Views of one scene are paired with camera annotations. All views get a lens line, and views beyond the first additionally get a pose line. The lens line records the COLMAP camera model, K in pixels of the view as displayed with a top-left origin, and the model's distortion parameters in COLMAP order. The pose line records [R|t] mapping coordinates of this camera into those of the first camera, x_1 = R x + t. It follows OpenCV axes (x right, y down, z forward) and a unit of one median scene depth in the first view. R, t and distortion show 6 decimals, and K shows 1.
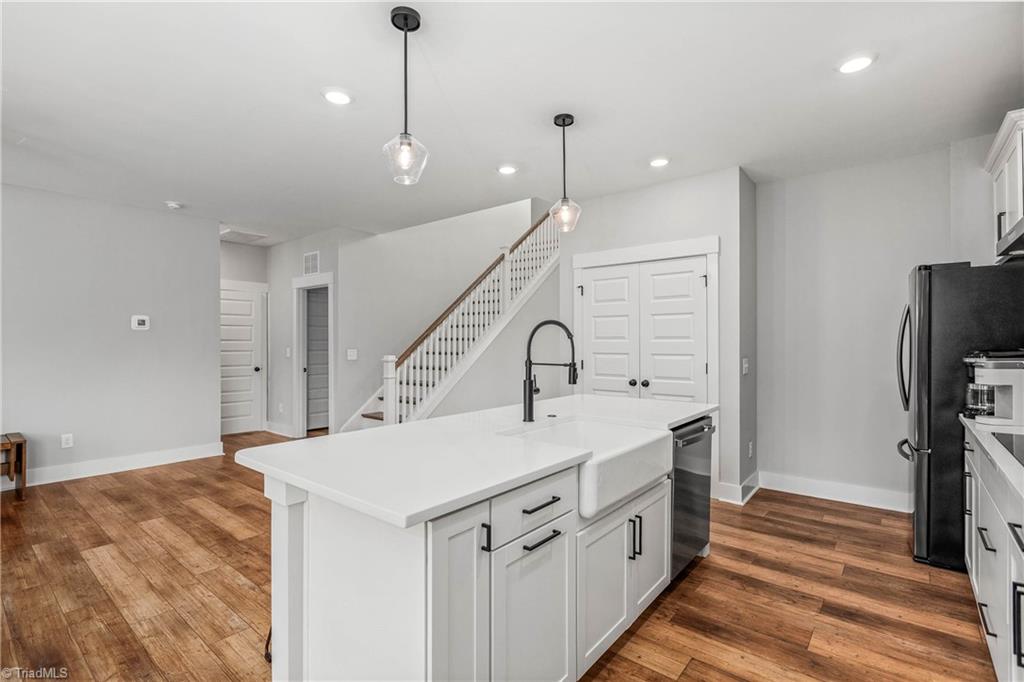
lens RADIAL K [[479.6, 0, 517.8], [0, 479.6, 341.6], [0, 0, 1]] dist [-0.000959, -0.000063]
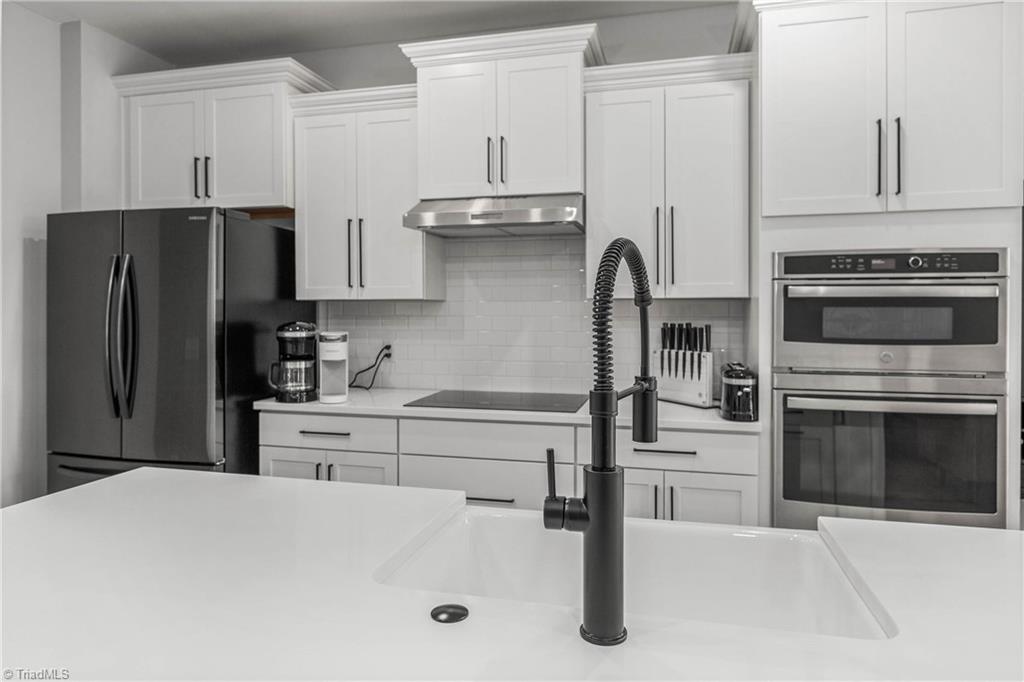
lens RADIAL K [[687.1, 0, 473.1], [0, 687.1, 307.7], [0, 0, 1]] dist [0.004712, 0.001939]
pose [[-0.399084, 0.004658, 0.916903, -0.245591], [0.000432, 0.999988, -0.004892, -0.001511], [-0.916914, -0.001556, -0.399081, 0.992931]]
